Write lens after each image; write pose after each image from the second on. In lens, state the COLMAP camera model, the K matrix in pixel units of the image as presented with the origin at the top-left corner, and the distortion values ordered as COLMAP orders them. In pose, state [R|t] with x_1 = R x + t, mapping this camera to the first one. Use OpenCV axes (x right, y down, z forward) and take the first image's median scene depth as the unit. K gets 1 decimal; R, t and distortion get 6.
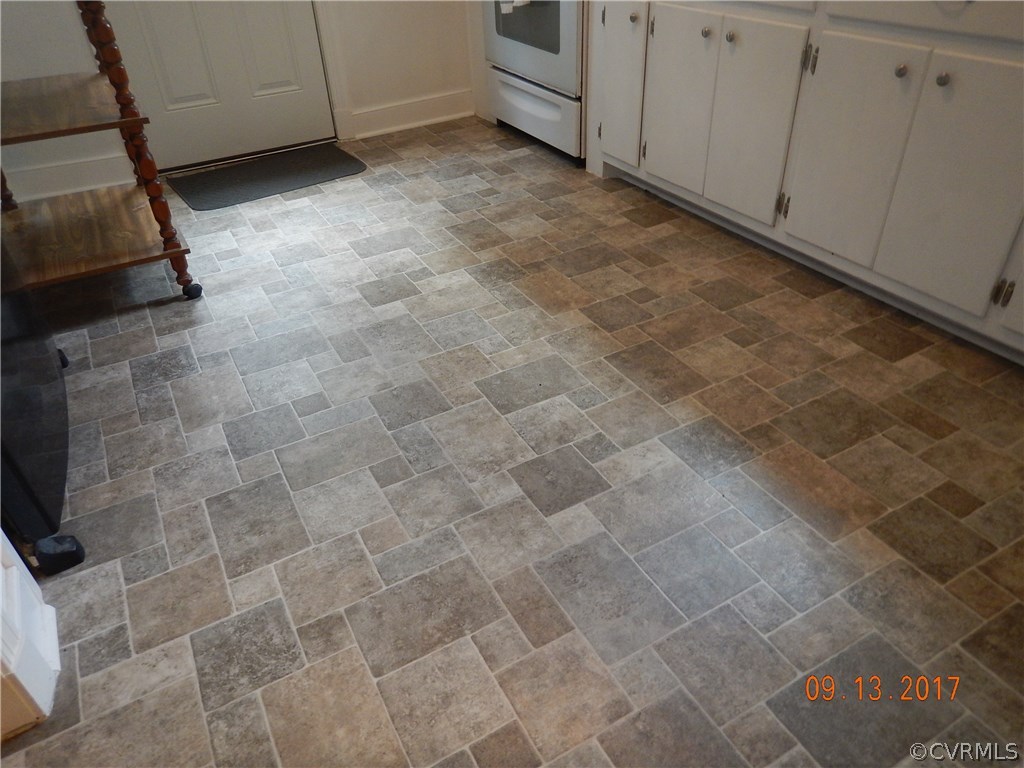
lens RADIAL K [[725.7, 0, 518.2], [0, 725.7, 382.7], [0, 0, 1]] dist [0.000478, 0.000834]
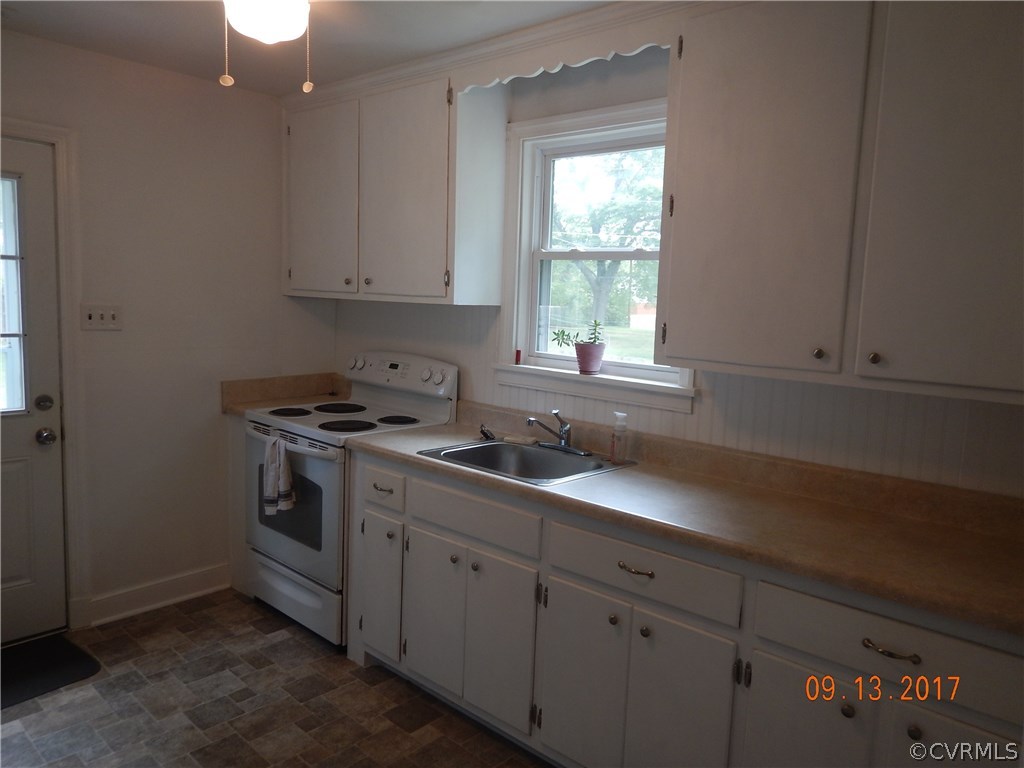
lens RADIAL K [[725.7, 0, 522.2], [0, 725.7, 386.3], [0, 0, 1]] dist [0.000478, 0.000834]
pose [[0.946450, 0.039418, 0.320434, -0.015457], [0.120885, 0.877050, -0.464941, -0.132427], [-0.299364, 0.478780, 0.825319, -0.091084]]
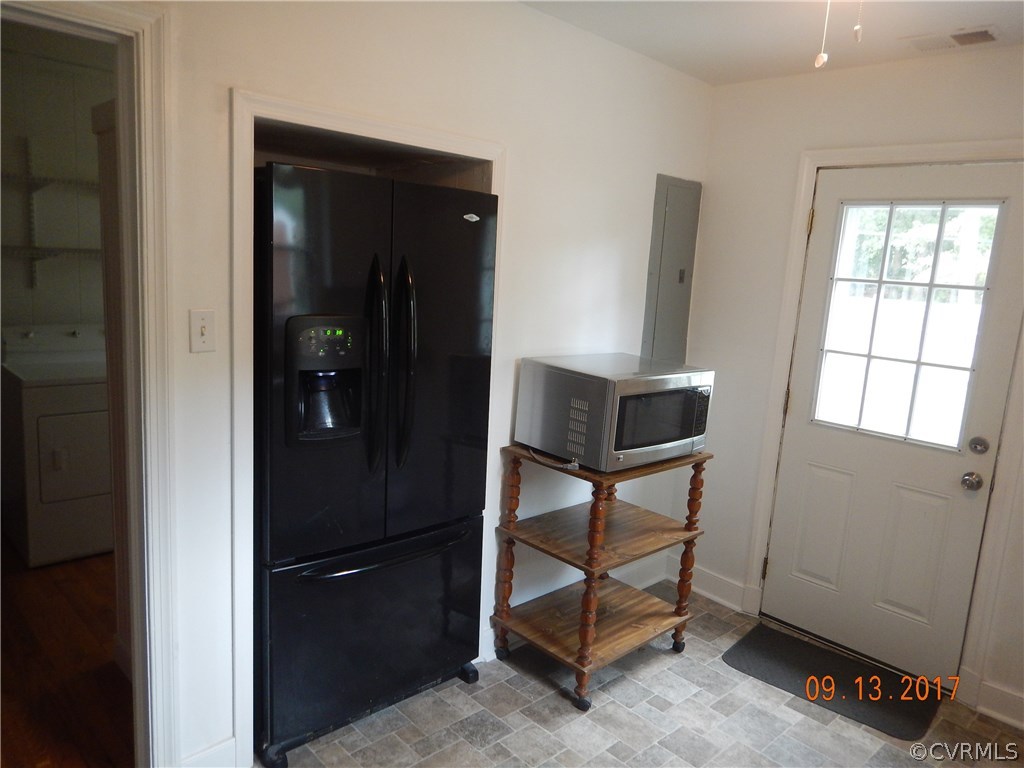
lens RADIAL K [[725.7, 0, 515.5], [0, 725.7, 385.8], [0, 0, 1]] dist [0.000478, 0.000834]
pose [[0.244054, 0.212377, -0.946221, 0.414078], [-0.631016, 0.775687, 0.011347, -0.369813], [0.736381, 0.594311, 0.323322, 0.185331]]
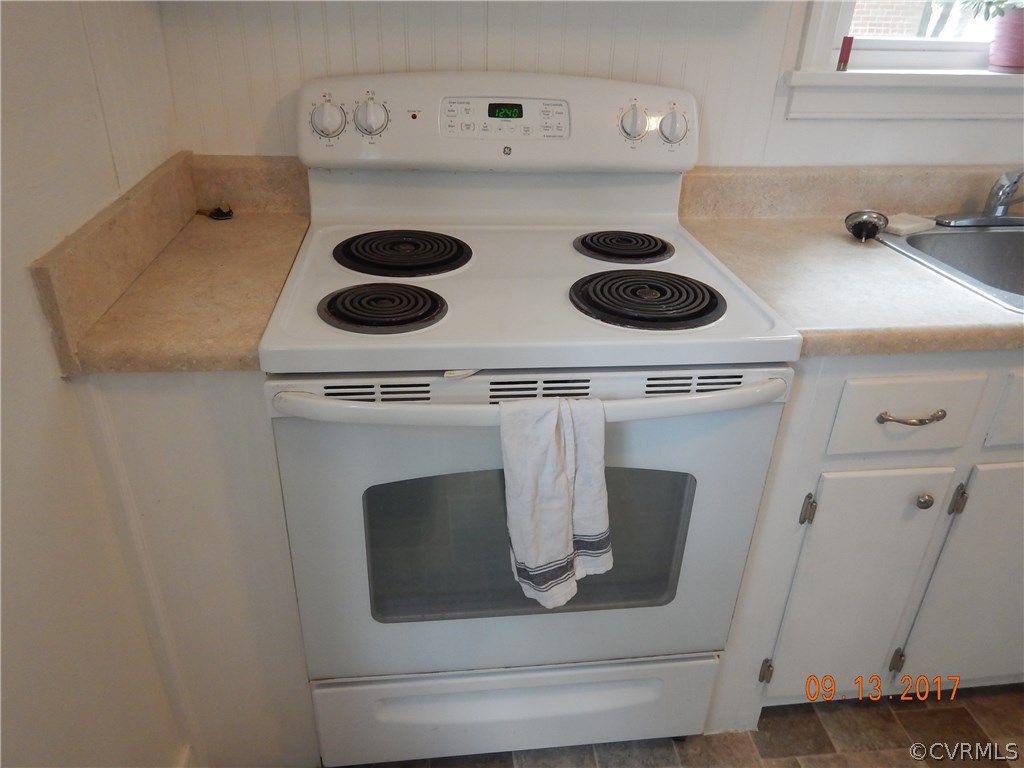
lens RADIAL K [[725.7, 0, 511.3], [0, 725.7, 389.2], [0, 0, 1]] dist [0.000478, 0.000834]
pose [[0.387968, -0.399363, 0.830656, -0.304039], [0.508182, 0.844566, 0.168699, -0.695111], [-0.768916, 0.356675, 0.530614, 0.798758]]
